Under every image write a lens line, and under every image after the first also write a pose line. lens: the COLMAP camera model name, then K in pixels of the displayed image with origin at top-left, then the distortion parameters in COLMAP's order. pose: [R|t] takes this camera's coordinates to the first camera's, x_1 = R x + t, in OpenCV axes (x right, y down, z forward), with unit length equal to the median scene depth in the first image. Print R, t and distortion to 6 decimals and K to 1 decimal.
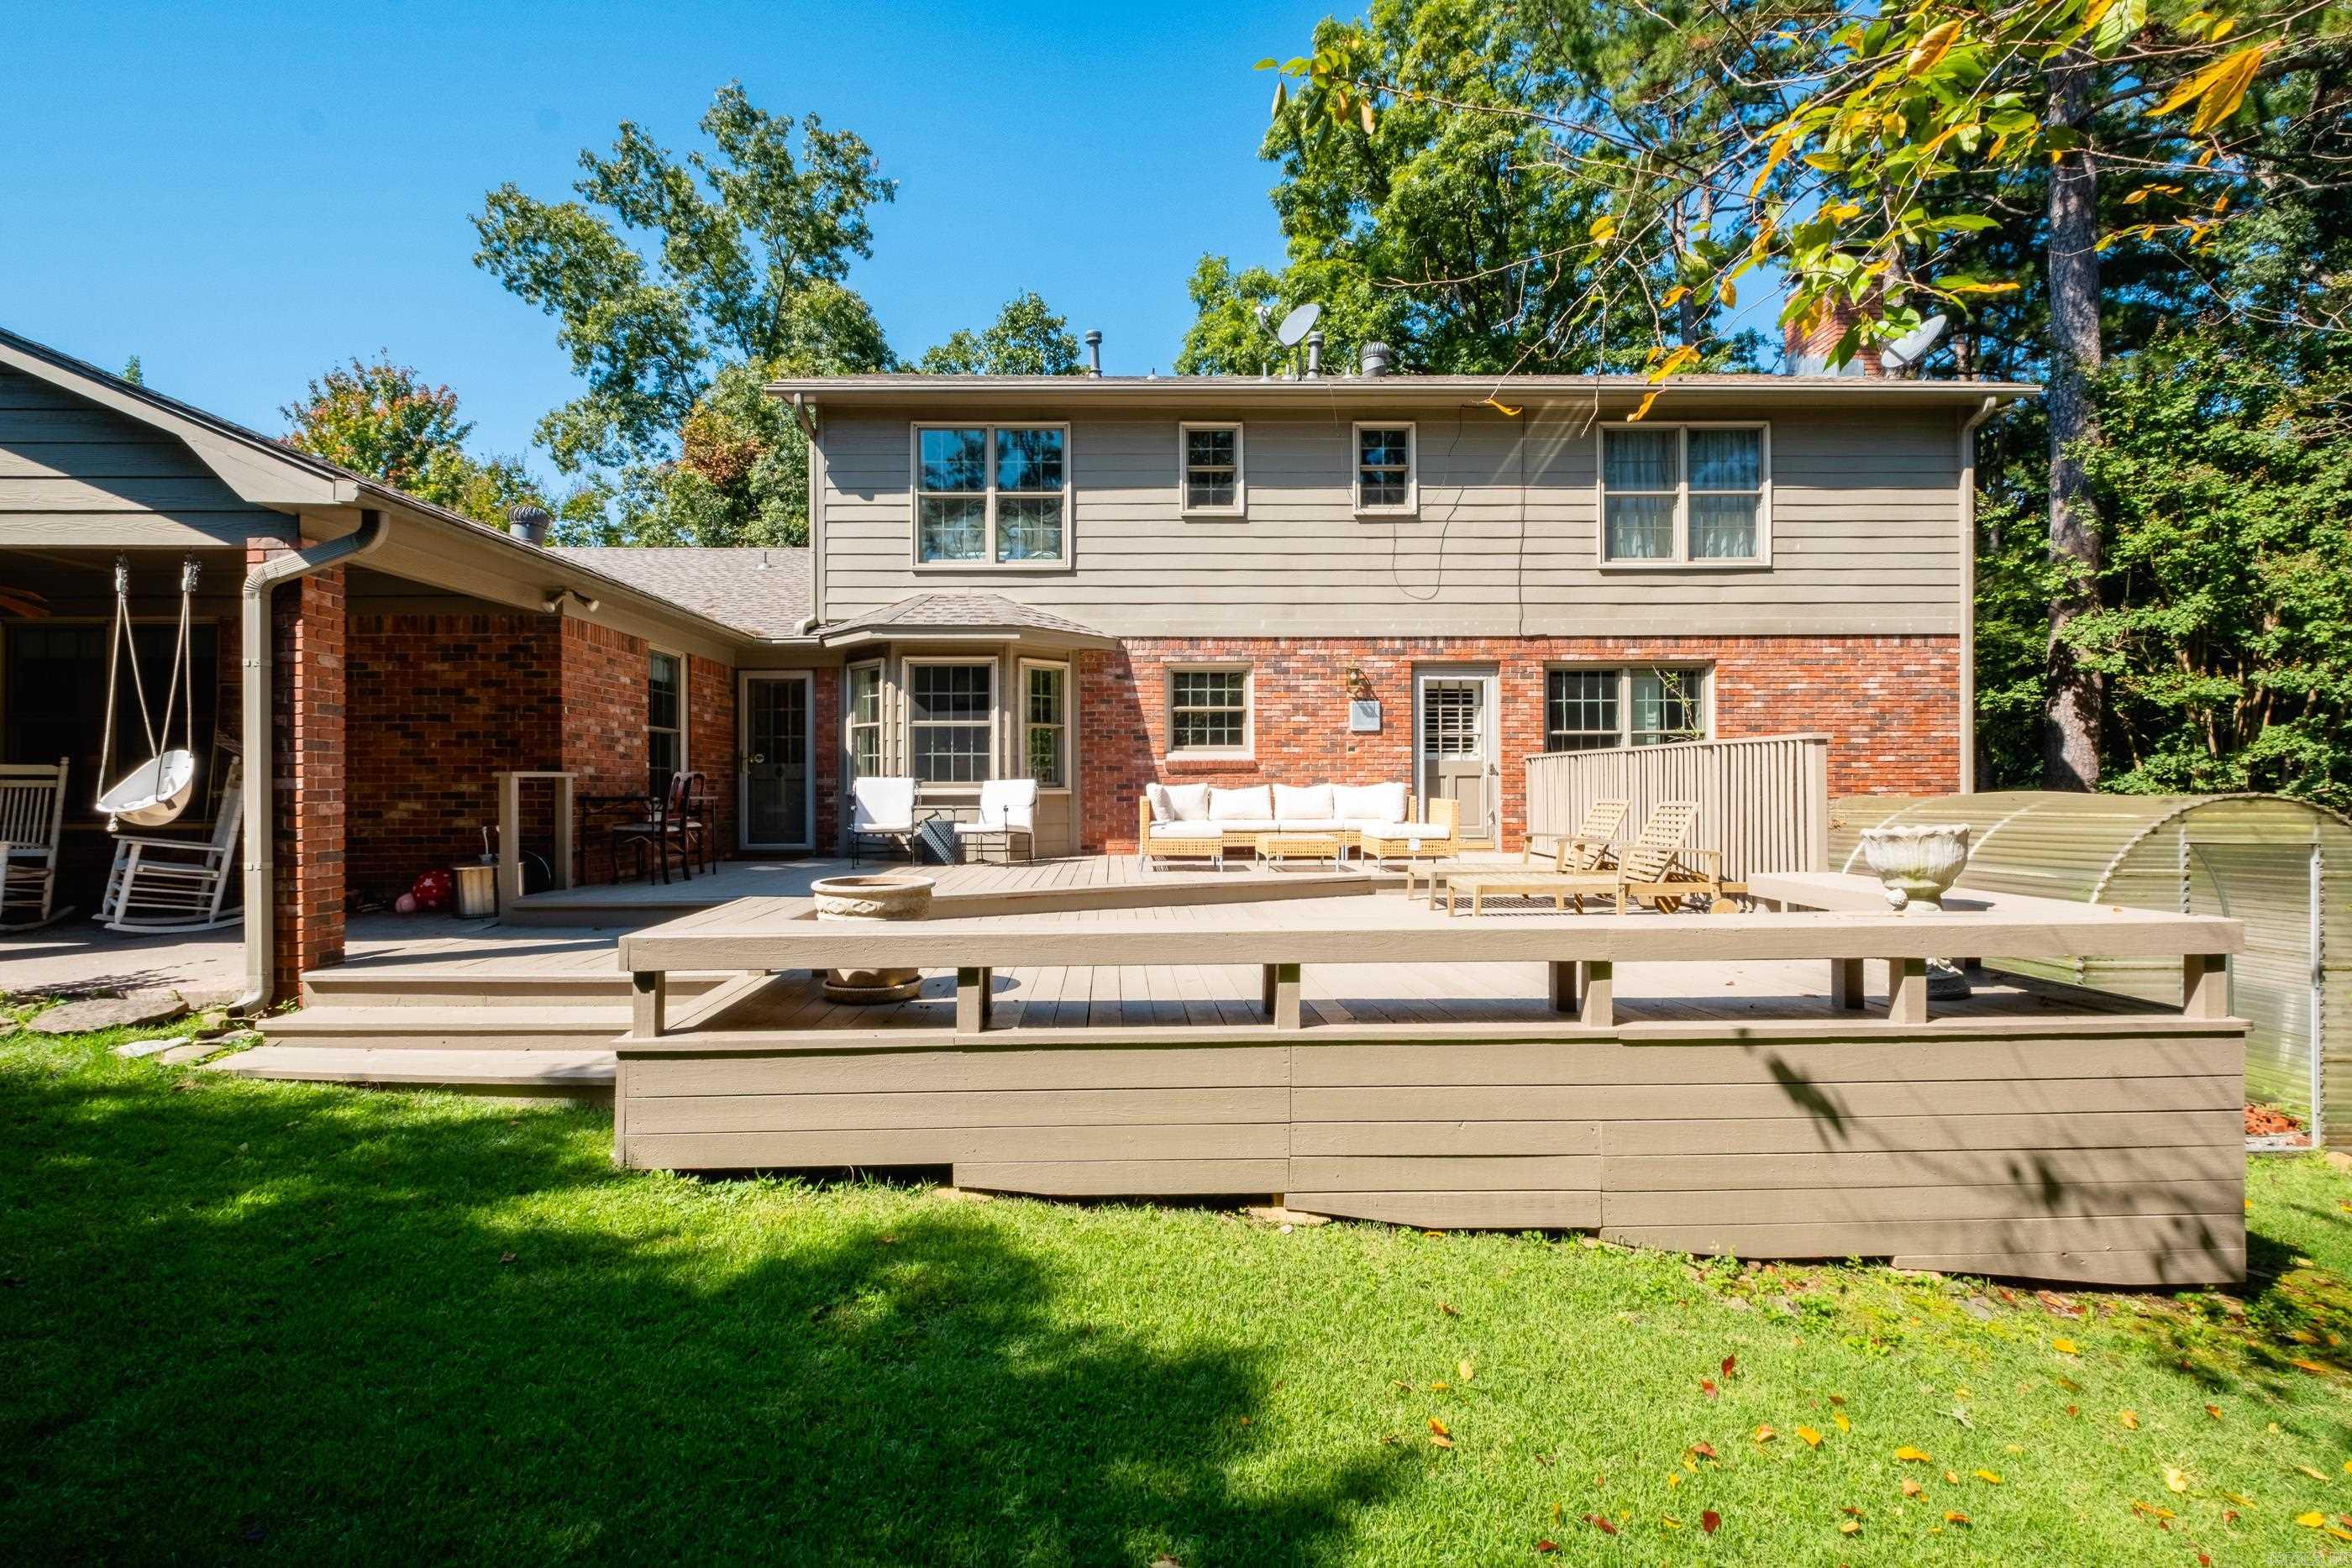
lens RADIAL K [[1044.5, 0, 1111.3], [0, 1044.5, 777.7], [0, 0, 1]] dist [0.000074, -0.000408]
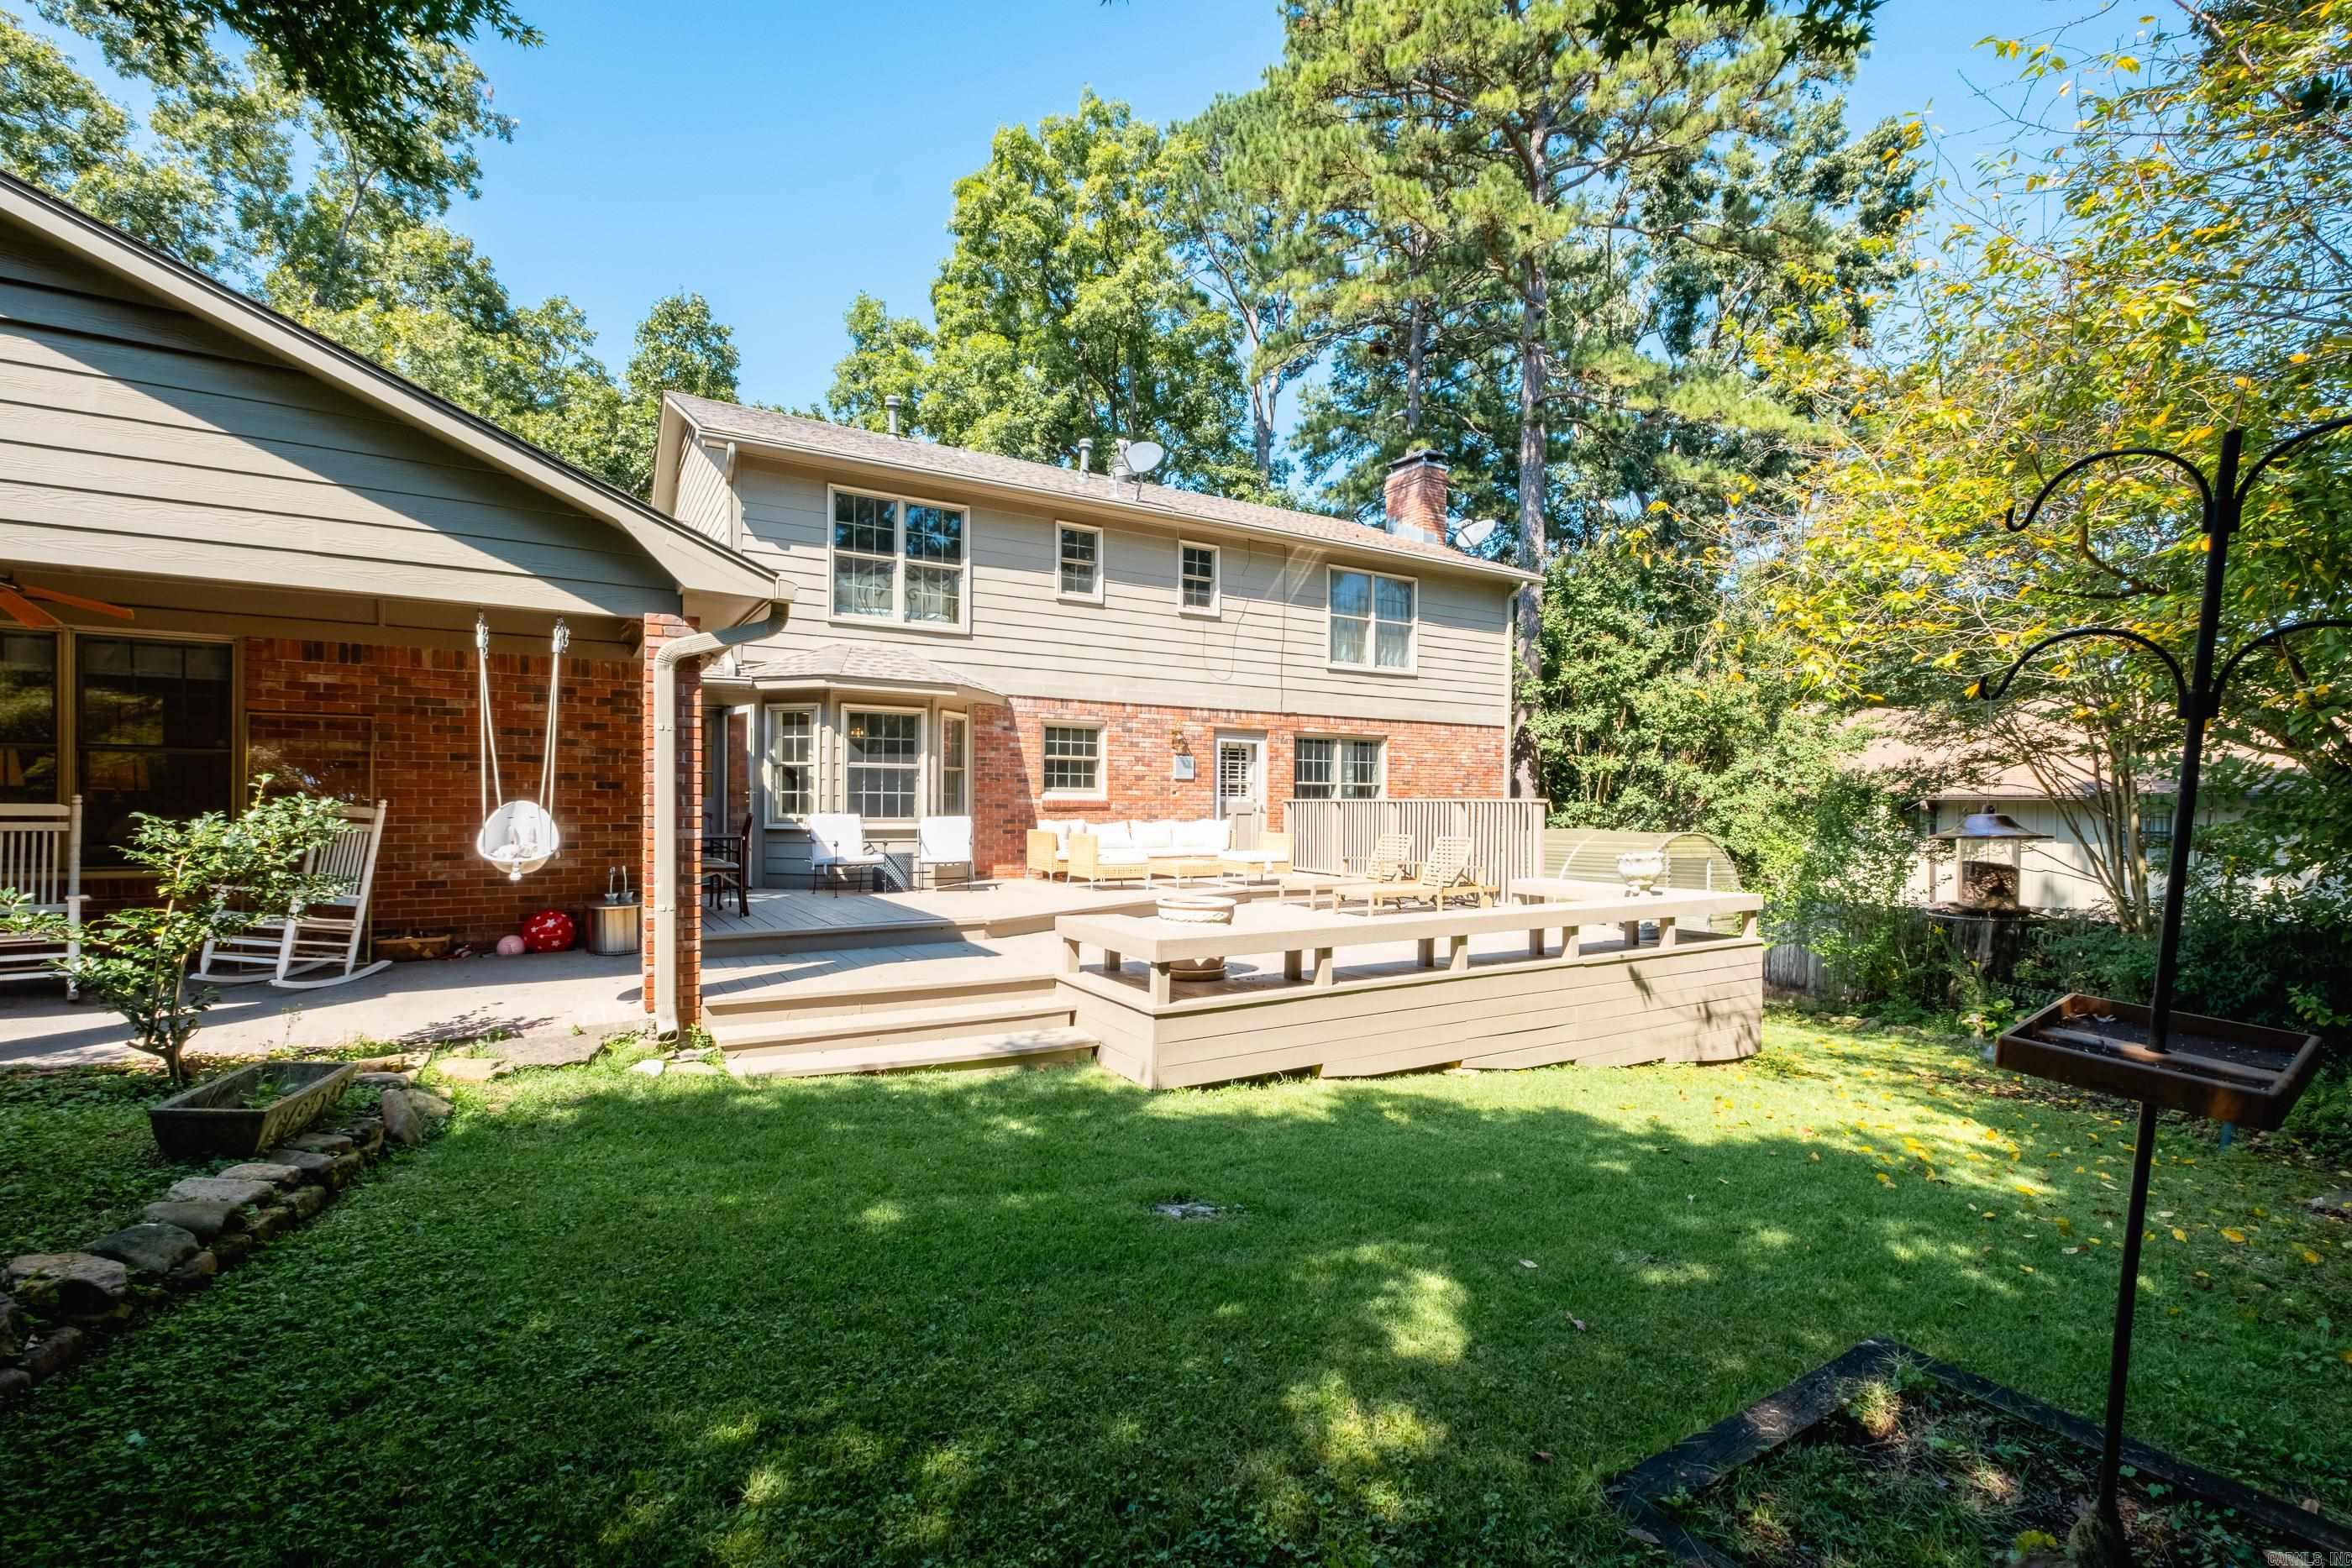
lens RADIAL K [[1023.8, 0, 1205.2], [0, 1023.8, 787.9], [0, 0, 1]] dist [0.002602, -0.001202]
pose [[0.861195, 0.019912, 0.507884, -0.381293], [-0.014491, 0.999788, -0.014627, -0.015600], [-0.508067, 0.005237, 0.861301, -0.108747]]
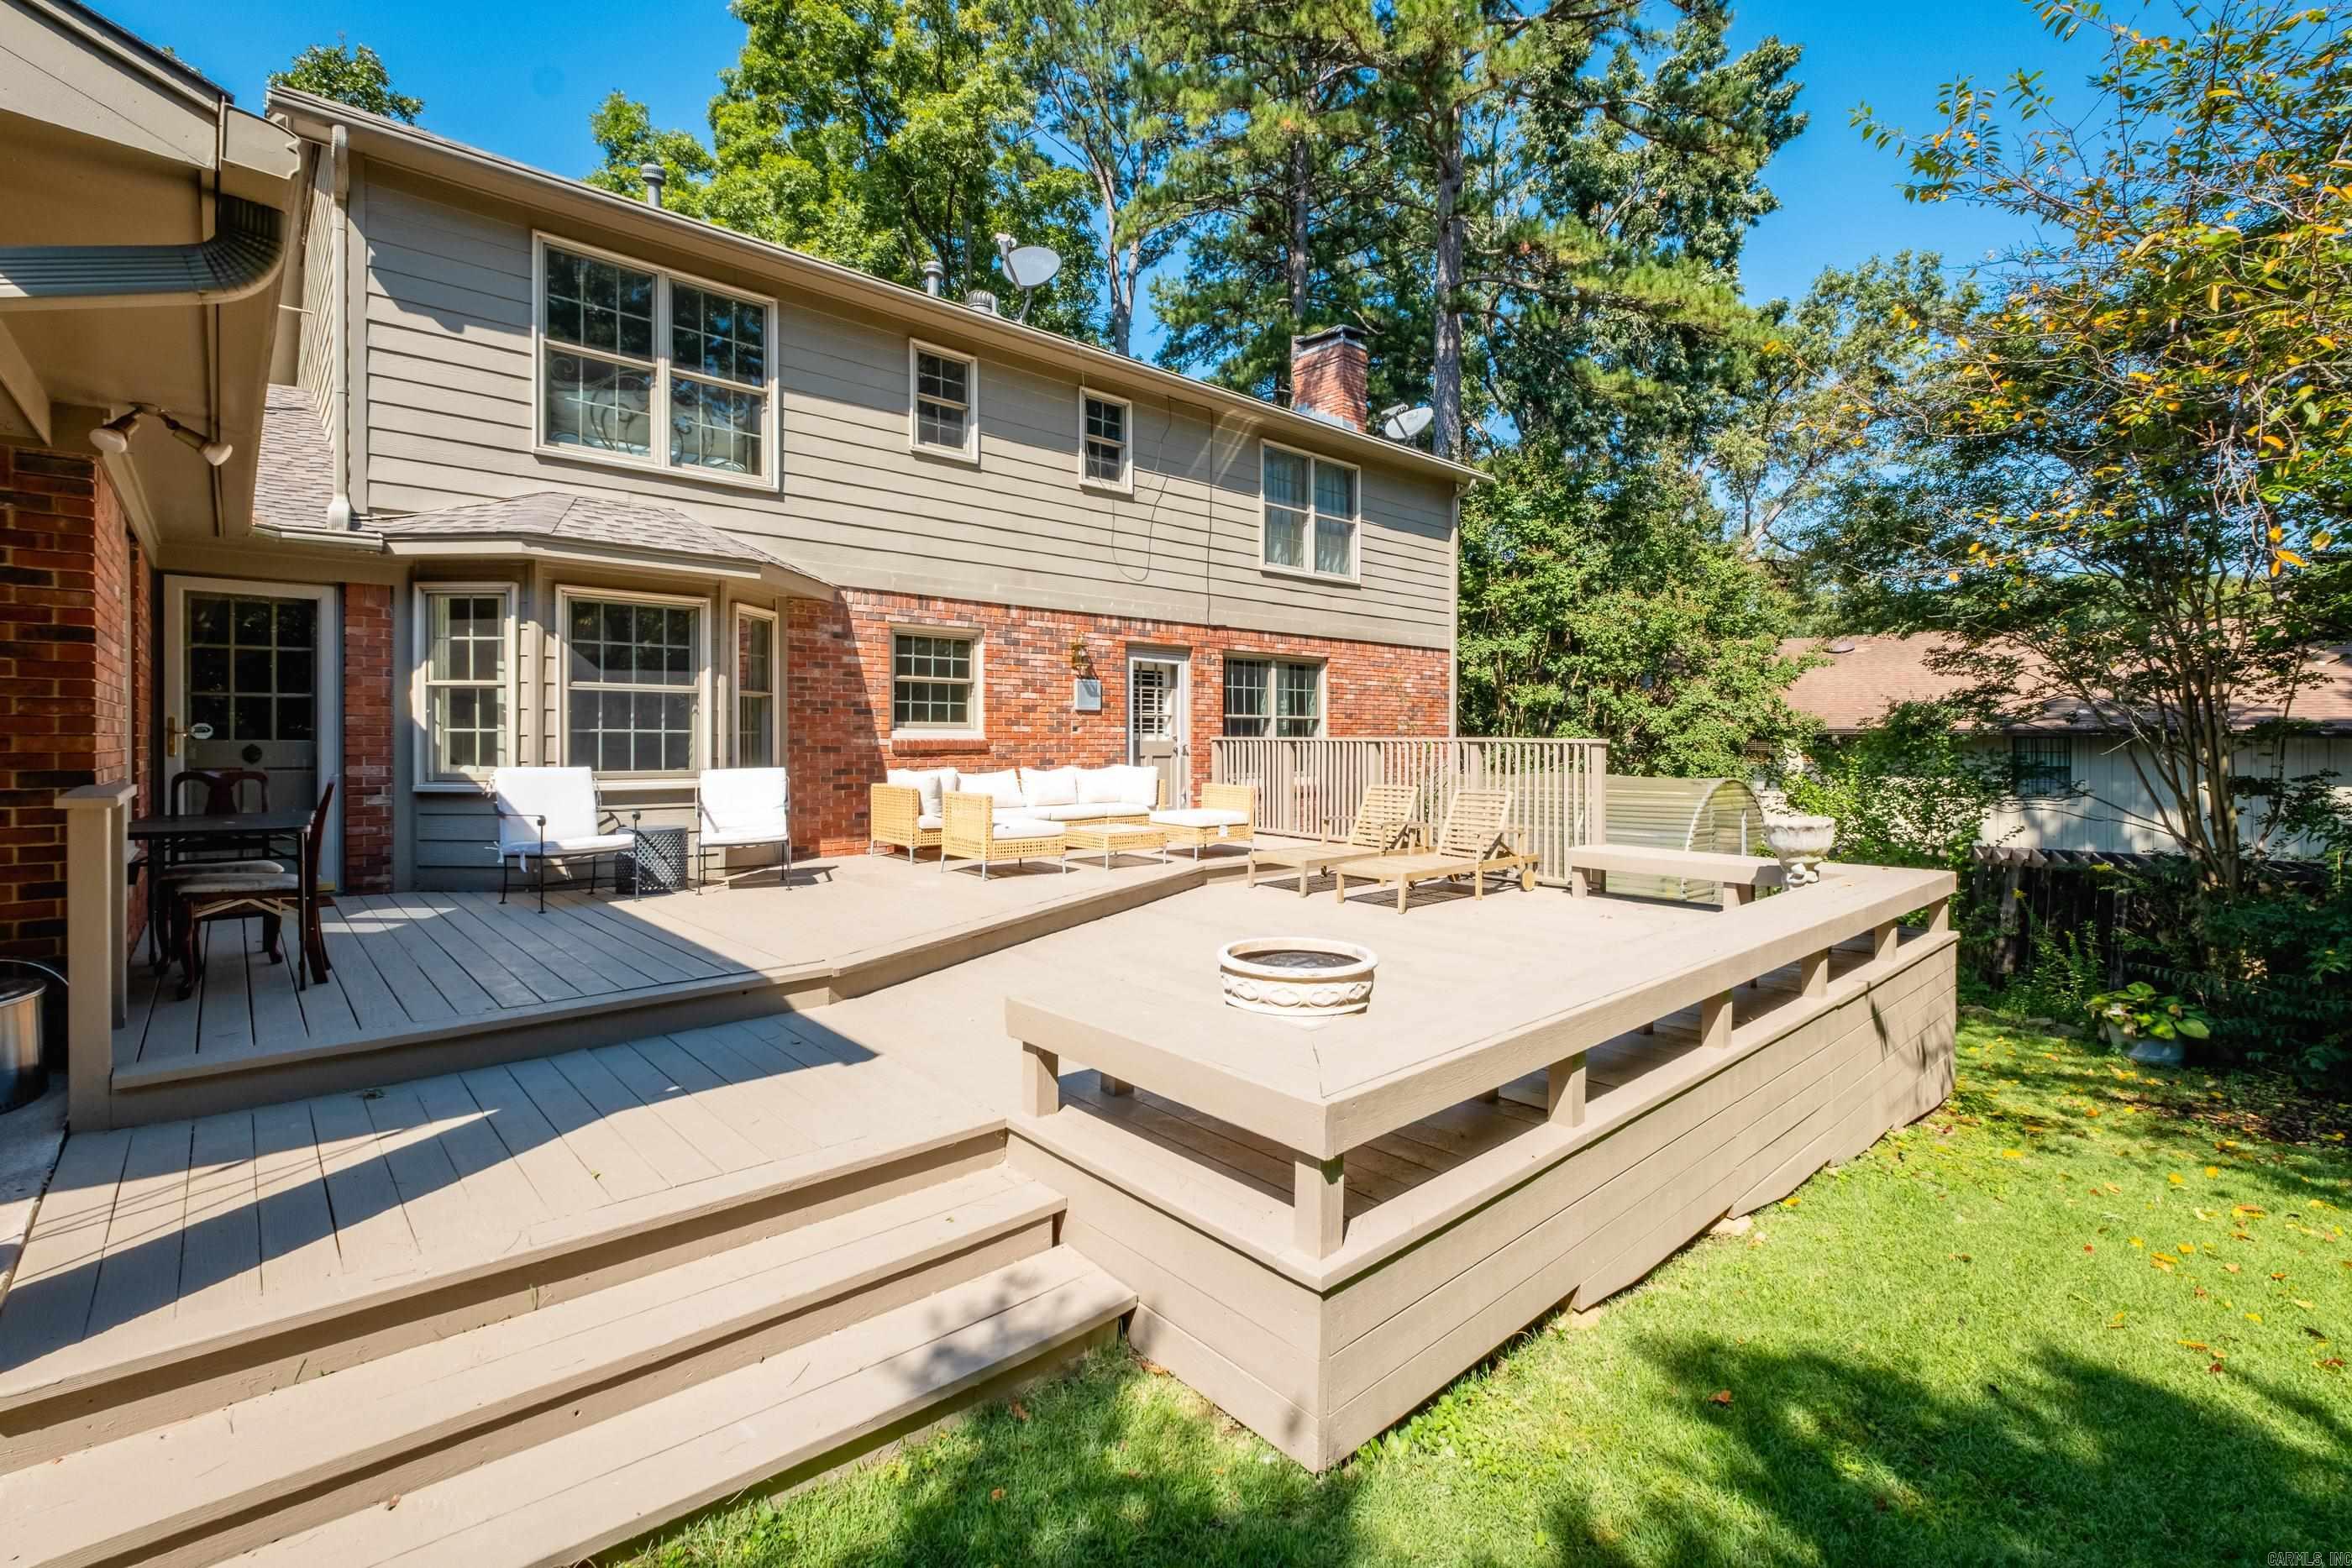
lens RADIAL K [[1049.6, 0, 1257.1], [0, 1049.6, 735.1], [0, 0, 1]] dist [0.018003, -0.012471]
pose [[0.732526, 0.010684, 0.680655, -0.303453], [-0.012394, 0.999920, -0.002356, -0.021708], [-0.680626, -0.006710, 0.732600, 0.183958]]
